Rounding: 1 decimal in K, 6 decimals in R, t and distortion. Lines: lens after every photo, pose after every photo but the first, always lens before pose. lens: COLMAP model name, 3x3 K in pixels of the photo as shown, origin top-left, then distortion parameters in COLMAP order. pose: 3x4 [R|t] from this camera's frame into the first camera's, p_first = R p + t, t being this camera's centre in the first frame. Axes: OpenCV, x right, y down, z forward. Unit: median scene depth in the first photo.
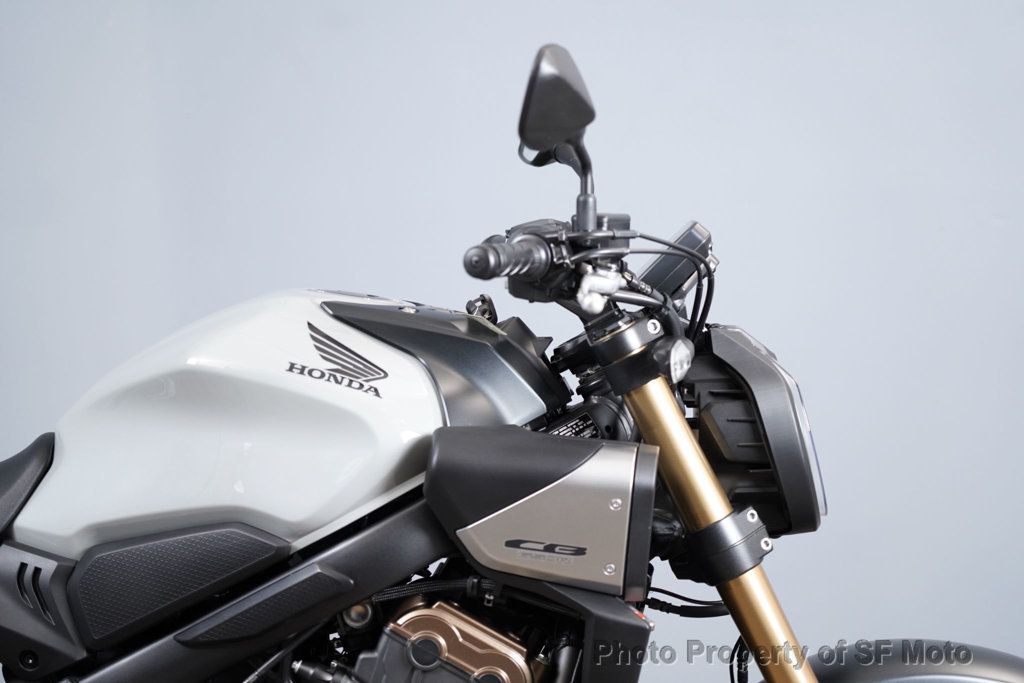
lens RADIAL K [[3128.6, 0, 545.4], [0, 3128.6, 353.8], [0, 0, 1]] dist [0.001008, 0.000000]
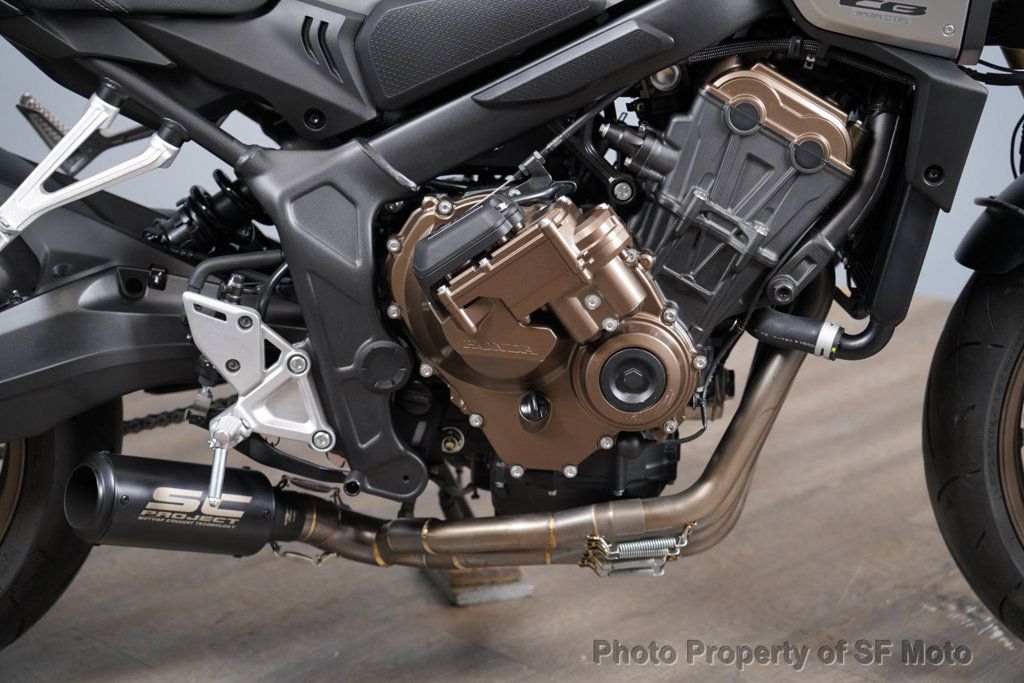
lens RADIAL K [[2580.6, 0, 538.0], [0, 2580.6, 373.1], [0, 0, 1]] dist [-0.003124, 0.000000]
pose [[0.999034, 0.009374, 0.042939, -0.133009], [-0.017044, 0.983166, 0.181918, 0.030419], [-0.040511, -0.182474, 0.982376, 0.217482]]
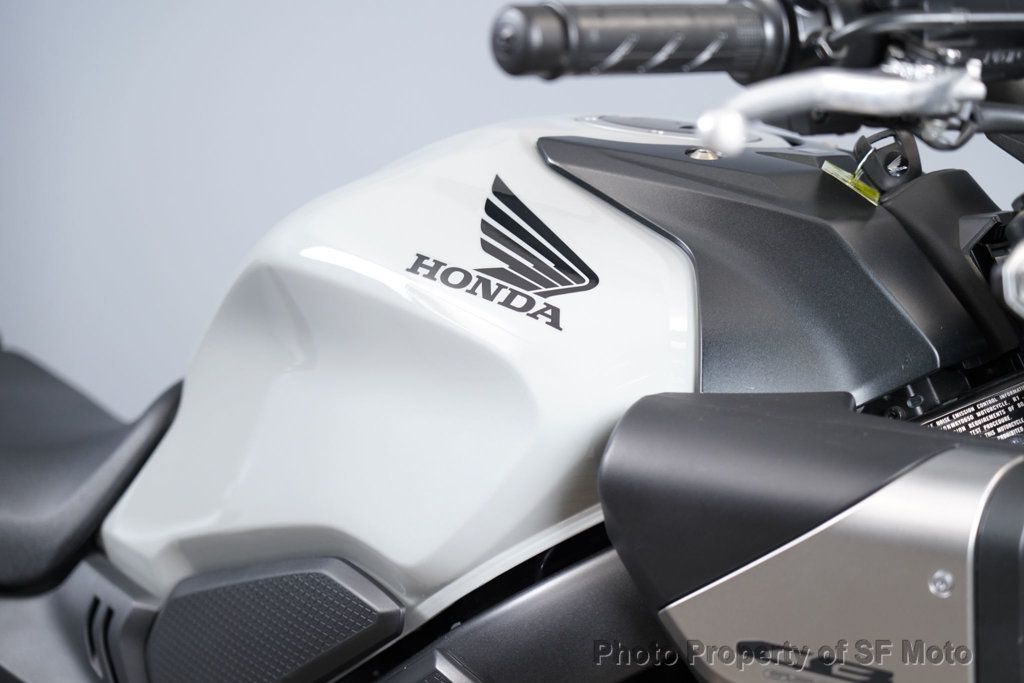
lens RADIAL K [[3128.6, 0, 518.4], [0, 3128.6, 339.4], [0, 0, 1]] dist [0.001008, 0.000000]
pose [[0.847916, 0.032935, -0.529106, 0.202871], [-0.012845, 0.999052, 0.041603, -0.004845], [0.529975, -0.028479, 0.847535, 0.571852]]
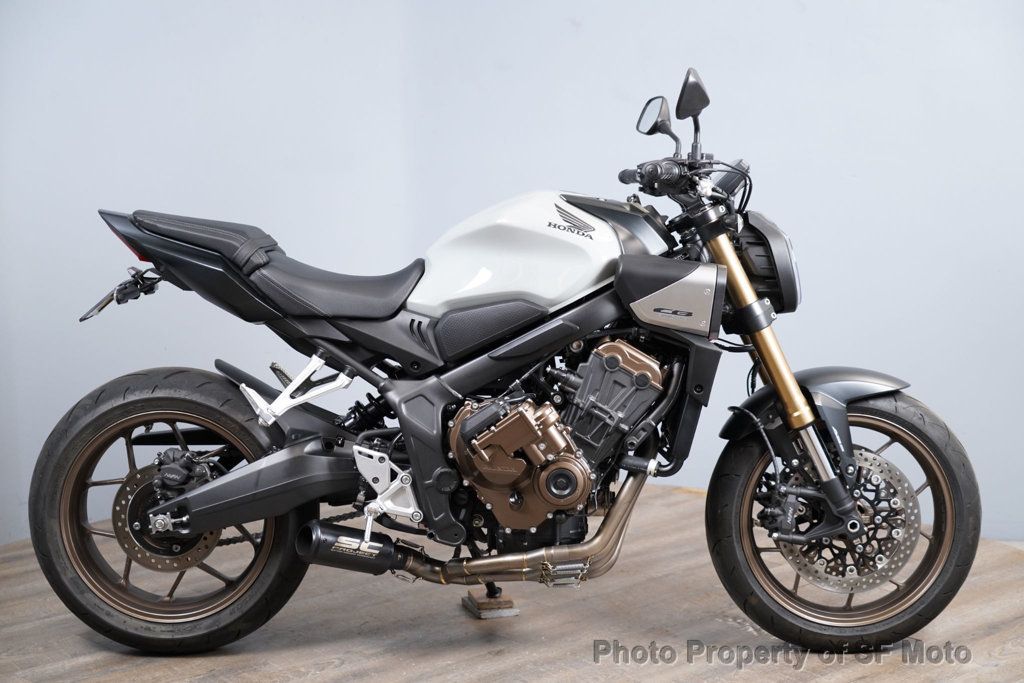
lens RADIAL K [[1954.2, 0, 519.7], [0, 1954.2, 339.2], [0, 0, 1]] dist [0.035649, 0.000000]
pose [[0.999619, 0.015965, 0.022535, -0.128293], [-0.016406, 0.999674, 0.019542, 0.054958], [-0.022216, -0.019904, 0.999555, -0.293288]]
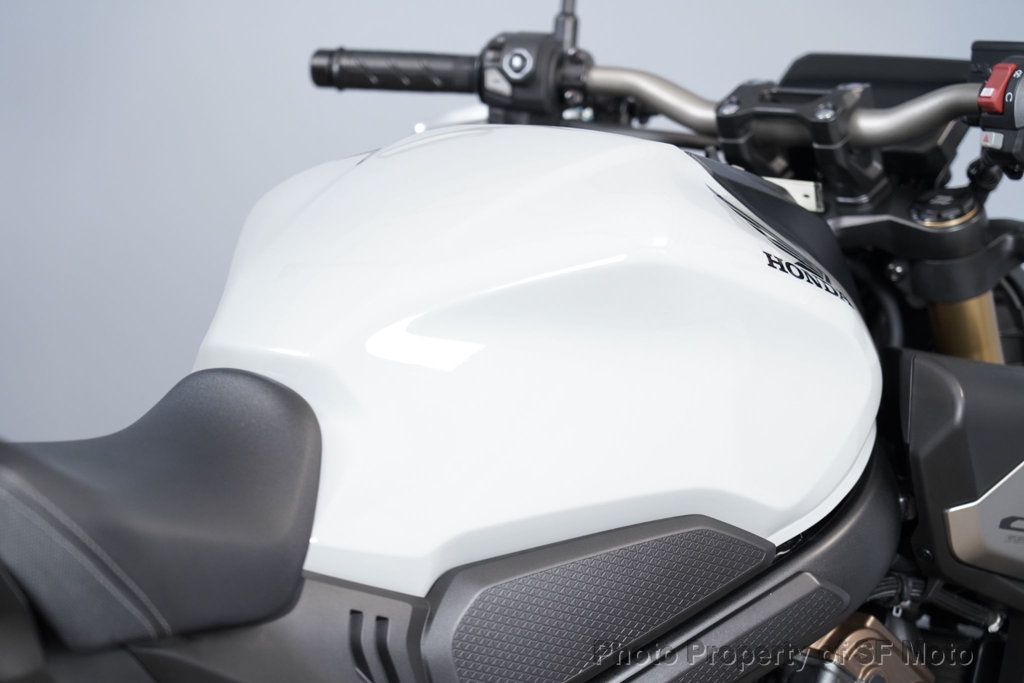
lens RADIAL K [[3128.6, 0, 514.6], [0, 3128.6, 341.1], [0, 0, 1]] dist [0.001008, 0.000000]
pose [[0.605882, -0.015371, 0.795406, -0.601284], [-0.021071, 0.999153, 0.035359, -0.000518], [-0.795275, -0.038184, 0.605045, 0.661572]]
